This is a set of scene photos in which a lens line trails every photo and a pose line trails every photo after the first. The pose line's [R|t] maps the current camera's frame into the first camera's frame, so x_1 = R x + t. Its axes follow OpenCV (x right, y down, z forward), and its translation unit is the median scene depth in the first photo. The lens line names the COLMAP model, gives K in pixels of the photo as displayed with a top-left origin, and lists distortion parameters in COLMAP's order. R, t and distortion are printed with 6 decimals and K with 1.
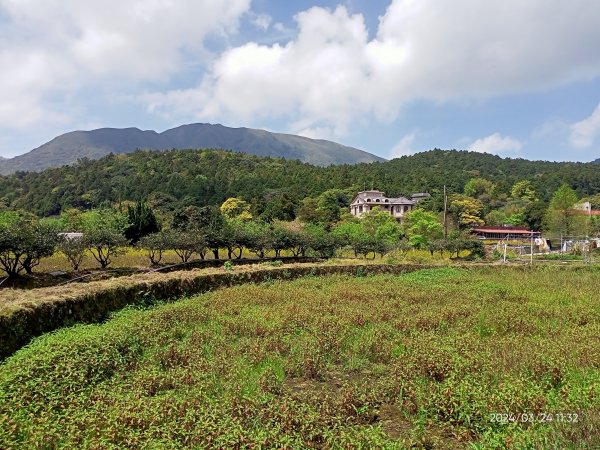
lens RADIAL K [[480.9, 0, 300.0], [0, 480.9, 225.0], [0, 0, 1]] dist [0.078223, -0.172098]
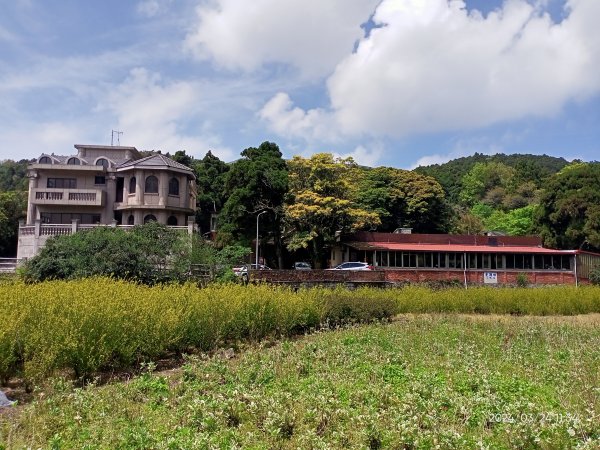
lens RADIAL K [[480.9, 0, 300.0], [0, 480.9, 225.0], [0, 0, 1]] dist [0.078223, -0.172098]
pose [[0.988282, -0.014007, -0.151995, 0.337829], [0.003173, 0.997451, -0.071287, 0.019983], [0.152606, 0.069970, 0.985807, 0.606612]]
